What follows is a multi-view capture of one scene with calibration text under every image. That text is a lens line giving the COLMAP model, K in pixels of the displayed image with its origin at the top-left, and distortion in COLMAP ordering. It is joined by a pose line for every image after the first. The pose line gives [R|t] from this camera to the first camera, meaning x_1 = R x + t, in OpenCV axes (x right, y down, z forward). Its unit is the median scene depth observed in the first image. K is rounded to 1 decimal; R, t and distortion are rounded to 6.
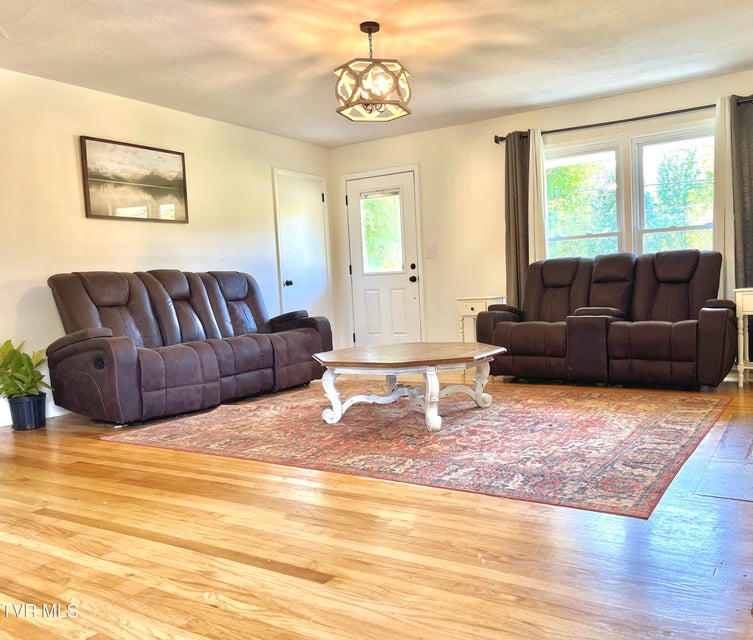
lens RADIAL K [[628.3, 0, 380.4], [0, 628.3, 320.1], [0, 0, 1]] dist [-0.002034, -0.000314]
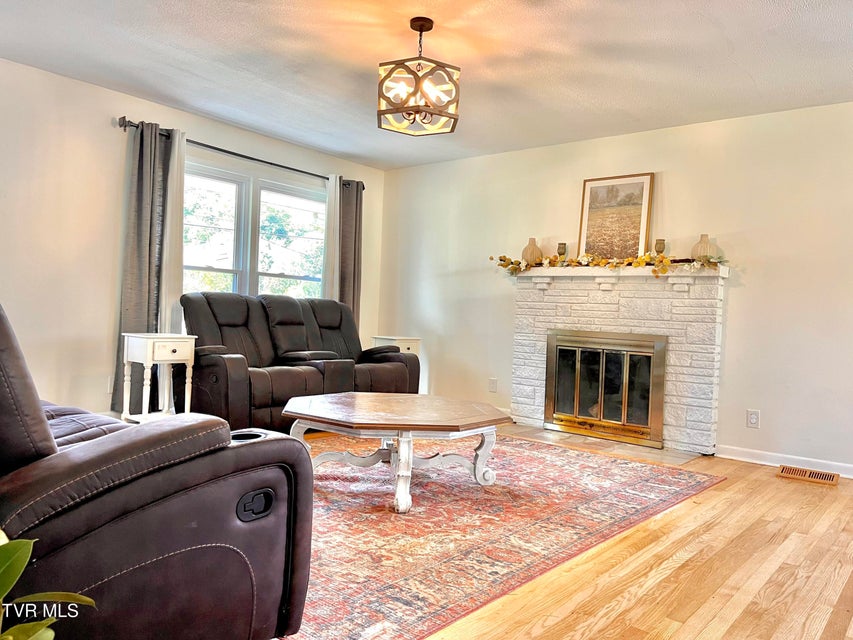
lens RADIAL K [[660.8, 0, 428.6], [0, 660.8, 321.8], [0, 0, 1]] dist [-0.009023, -0.007873]
pose [[0.129720, 0.046446, 0.990462, -1.075765], [-0.004325, 0.998919, -0.046276, -0.030889], [-0.991541, 0.001719, 0.129780, 1.080869]]
